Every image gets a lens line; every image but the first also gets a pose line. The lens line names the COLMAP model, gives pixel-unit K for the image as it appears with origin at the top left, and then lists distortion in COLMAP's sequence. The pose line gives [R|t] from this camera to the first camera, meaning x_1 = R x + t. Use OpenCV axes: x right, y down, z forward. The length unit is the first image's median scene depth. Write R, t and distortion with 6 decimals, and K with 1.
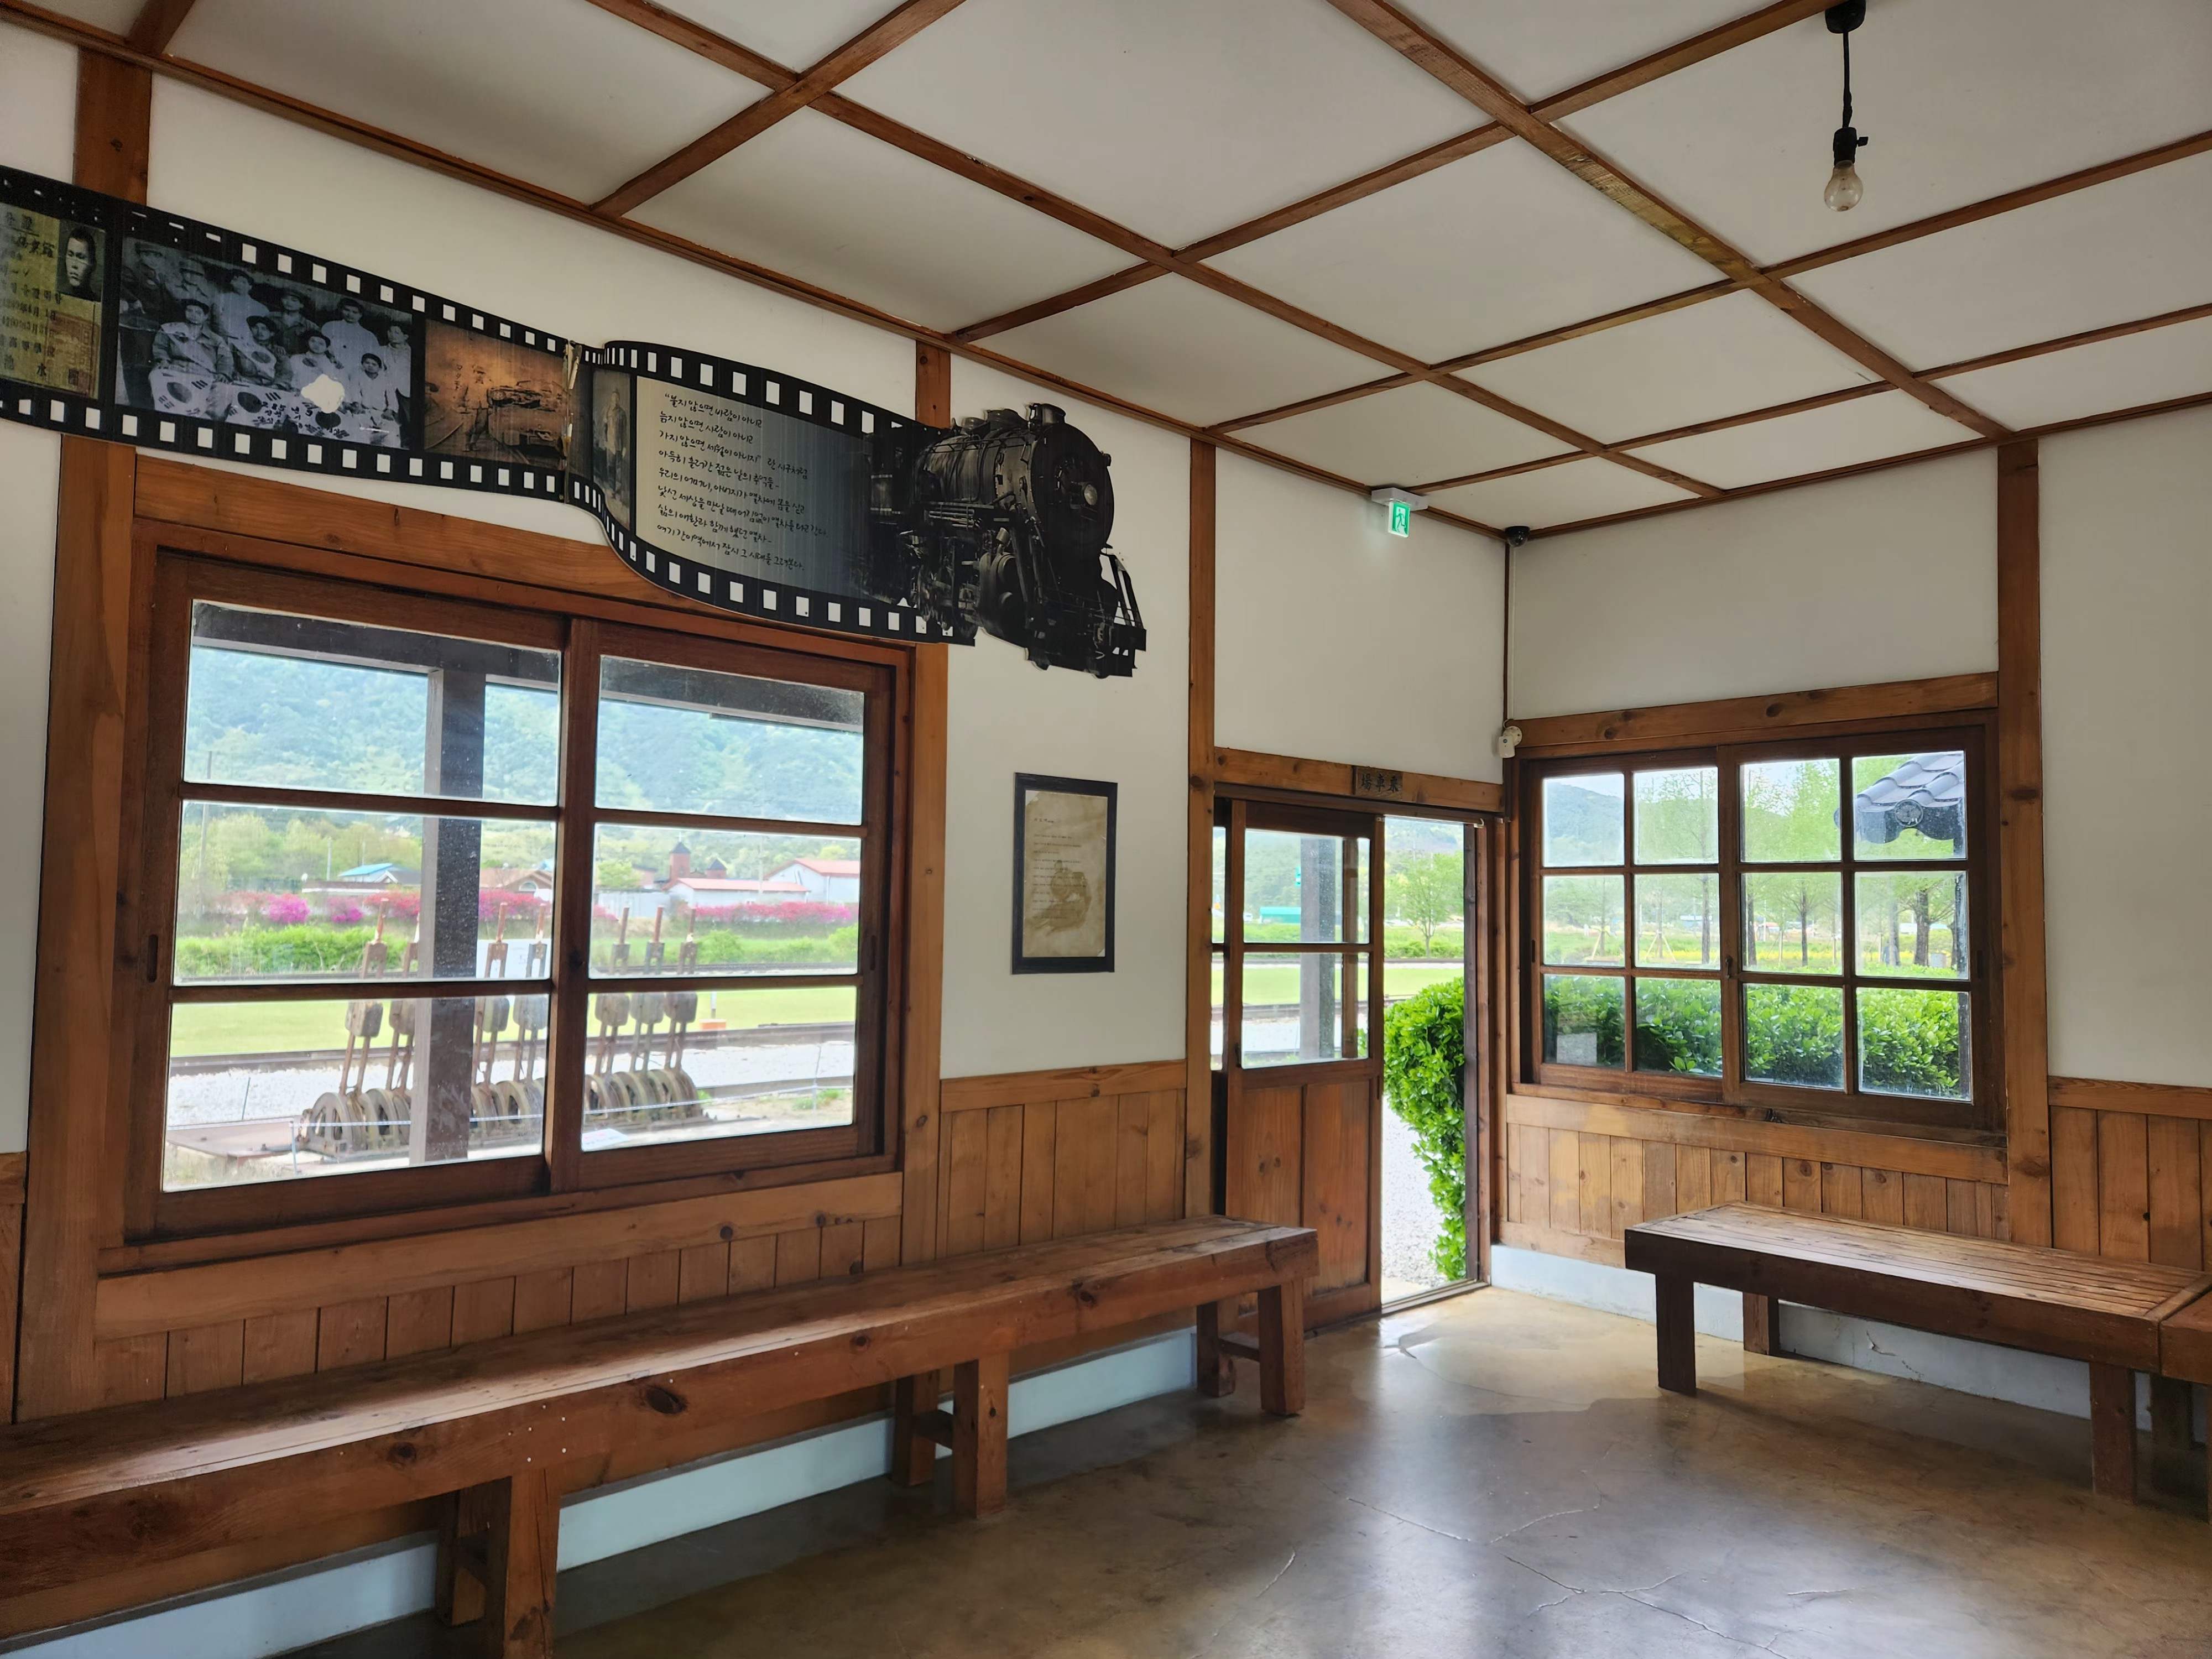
lens RADIAL K [[1495.5, 0, 1140.7], [0, 1495.5, 843.1], [0, 0, 1]] dist [0.081927, -0.065716]
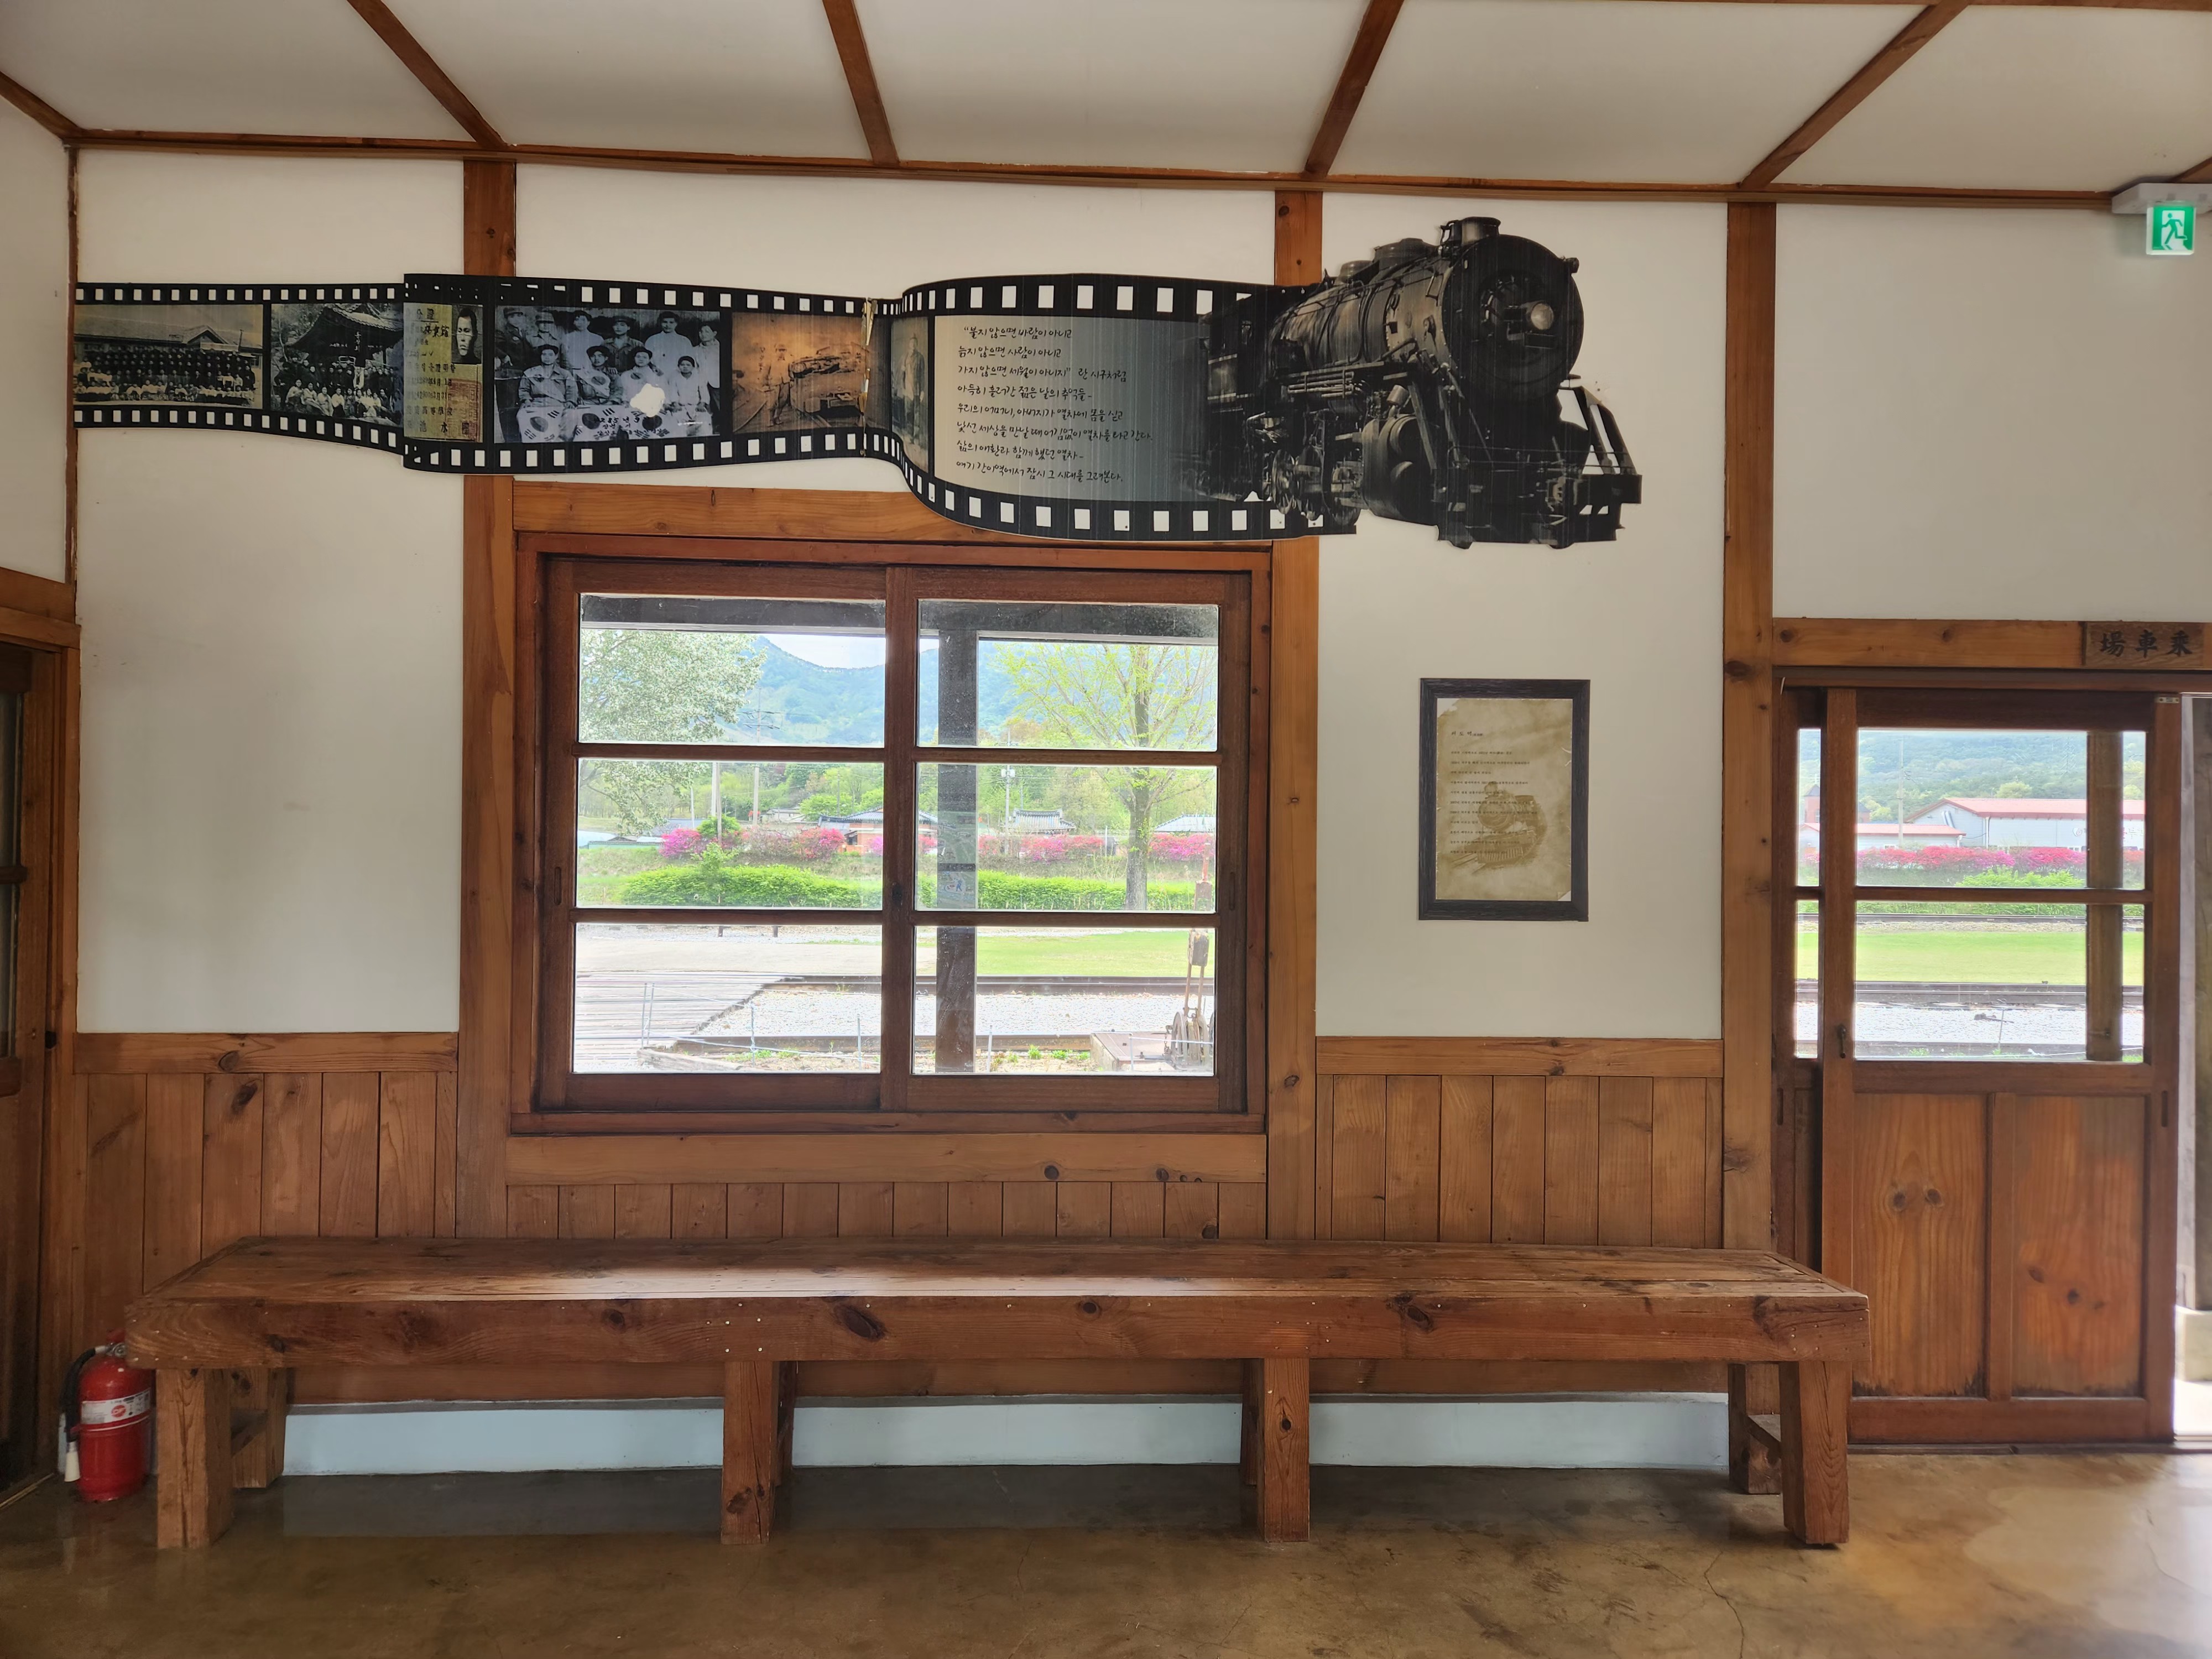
lens RADIAL K [[1495.5, 0, 1144.0], [0, 1495.5, 842.7], [0, 0, 1]] dist [0.081927, -0.065716]
pose [[0.743498, -0.012568, -0.668620, 0.433200], [0.035772, 0.999139, 0.020998, 0.025417], [0.667780, -0.039529, 0.743308, 0.327537]]
